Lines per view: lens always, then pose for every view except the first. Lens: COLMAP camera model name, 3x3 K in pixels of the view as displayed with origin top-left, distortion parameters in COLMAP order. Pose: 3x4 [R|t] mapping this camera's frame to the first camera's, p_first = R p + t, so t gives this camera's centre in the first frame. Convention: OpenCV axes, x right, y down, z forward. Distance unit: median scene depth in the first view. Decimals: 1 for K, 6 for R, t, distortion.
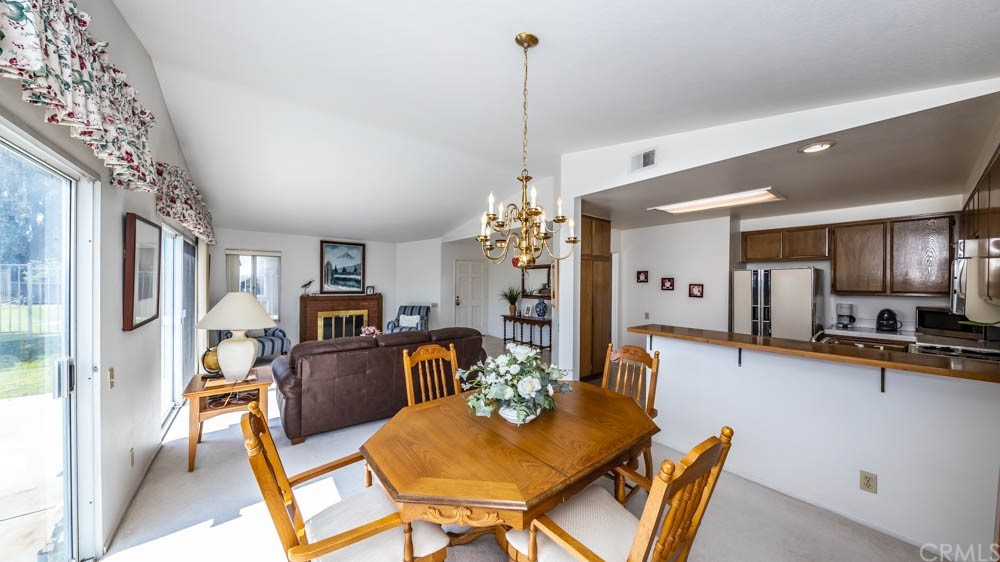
lens RADIAL K [[322.2, 0, 504.5], [0, 322.2, 281.3], [0, 0, 1]] dist [0.005519, -0.004892]
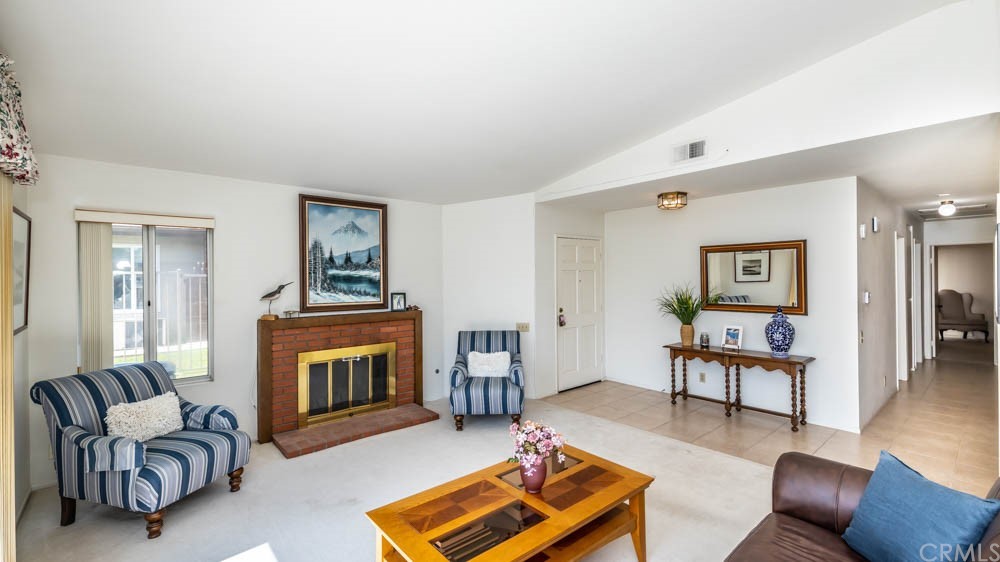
lens RADIAL K [[421.6, 0, 502.4], [0, 421.6, 277.7], [0, 0, 1]] dist [0.000911, 0.000018]
pose [[0.998344, -0.015776, 0.055326, -0.314072], [0.015684, 0.999875, 0.002107, -0.006312], [-0.055352, -0.001236, 0.998466, 0.385744]]
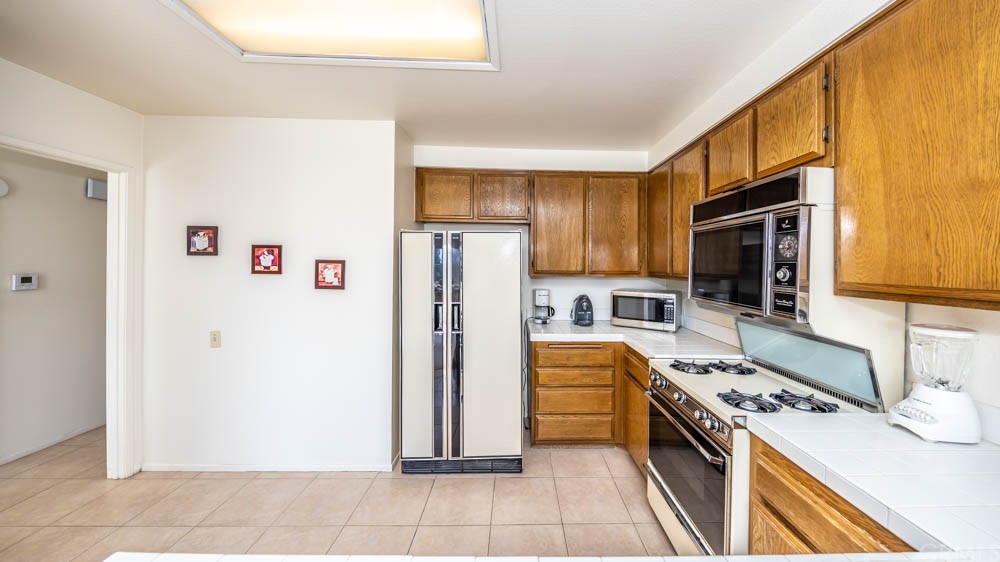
lens RADIAL K [[328.4, 0, 524.2], [0, 328.4, 263.1], [0, 0, 1]] dist [-0.000513, -0.000095]
pose [[0.592358, 0.002792, 0.805670, 0.264235], [-0.010042, 0.999942, 0.003918, 0.005999], [-0.805612, -0.010411, 0.592352, 0.351194]]
